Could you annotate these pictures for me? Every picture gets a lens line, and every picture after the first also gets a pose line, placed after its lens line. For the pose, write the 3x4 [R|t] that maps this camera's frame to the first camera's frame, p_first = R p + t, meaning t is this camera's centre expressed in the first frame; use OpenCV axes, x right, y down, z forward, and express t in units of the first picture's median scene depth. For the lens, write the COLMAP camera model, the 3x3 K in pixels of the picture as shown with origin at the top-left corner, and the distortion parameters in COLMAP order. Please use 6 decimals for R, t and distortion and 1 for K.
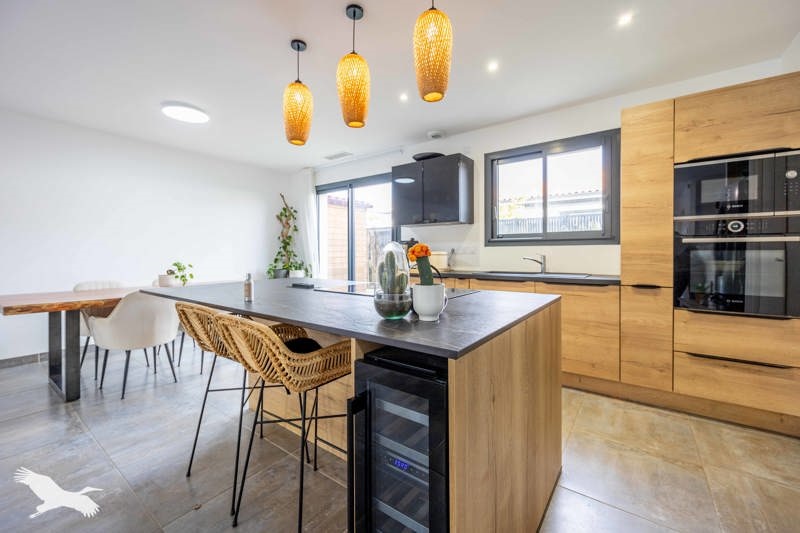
lens RADIAL K [[307.7, 0, 400.0], [0, 307.7, 266.5], [0, 0, 1]] dist [0.000586, 0.000070]
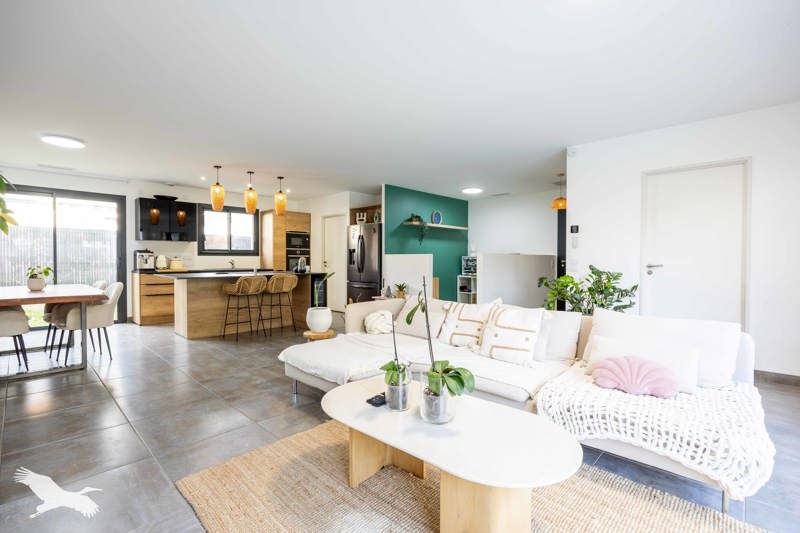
lens RADIAL K [[381.9, 0, 400.0], [0, 381.9, 266.5], [0, 0, 1]] dist [-0.000110, -0.000008]
pose [[0.107828, -0.003250, 0.994164, -2.112964], [0.044338, 0.999015, -0.001543, 0.062326], [-0.993180, 0.044246, 0.107866, -0.421608]]
